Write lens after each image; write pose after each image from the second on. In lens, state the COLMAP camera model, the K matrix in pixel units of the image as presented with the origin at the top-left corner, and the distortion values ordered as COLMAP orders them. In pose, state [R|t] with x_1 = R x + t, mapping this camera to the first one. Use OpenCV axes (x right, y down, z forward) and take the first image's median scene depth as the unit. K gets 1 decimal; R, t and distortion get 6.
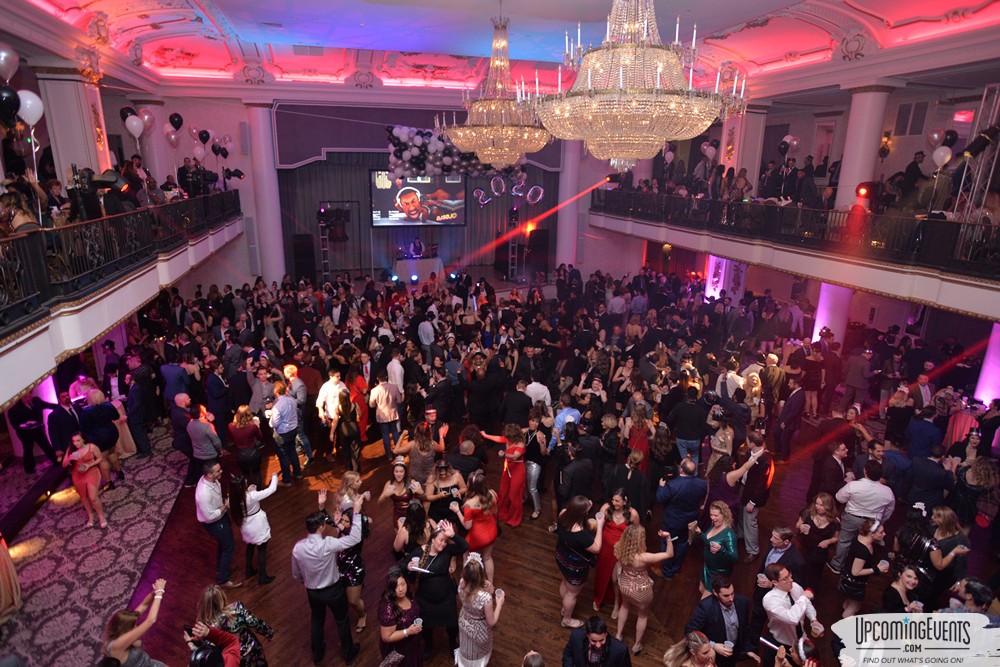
lens RADIAL K [[567.9, 0, 501.0], [0, 567.9, 335.0], [0, 0, 1]] dist [-0.032864, 0.003340]
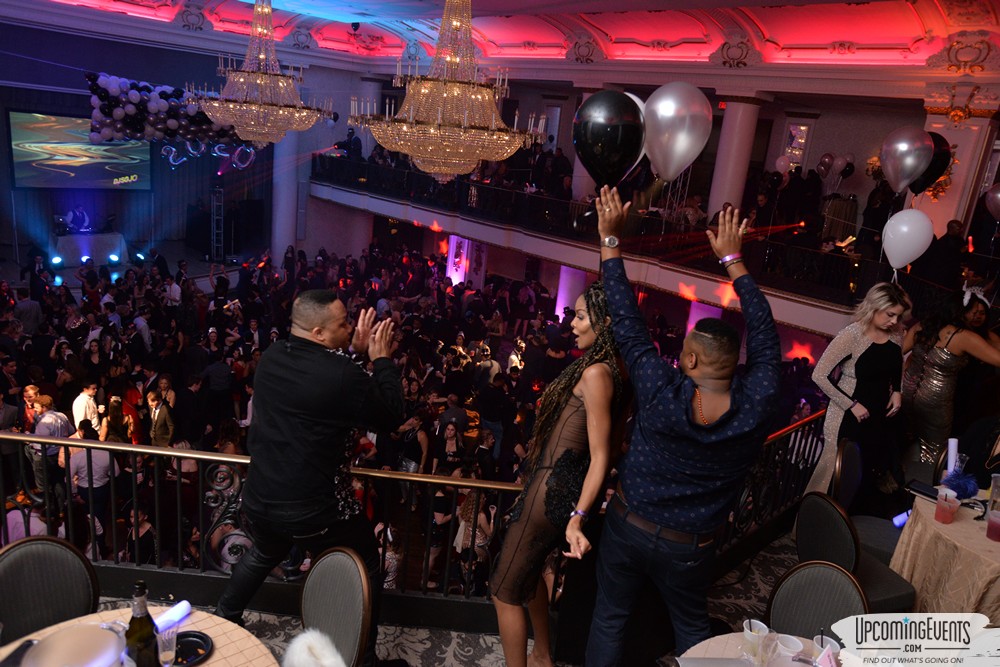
lens RADIAL K [[737.8, 0, 498.7], [0, 737.8, 335.8], [0, 0, 1]] dist [0.053917, 0.006998]
pose [[0.883930, -0.057426, 0.464079, -0.197726], [0.047420, 0.998323, 0.033213, -0.010526], [-0.465208, -0.007351, 0.885171, -0.195963]]
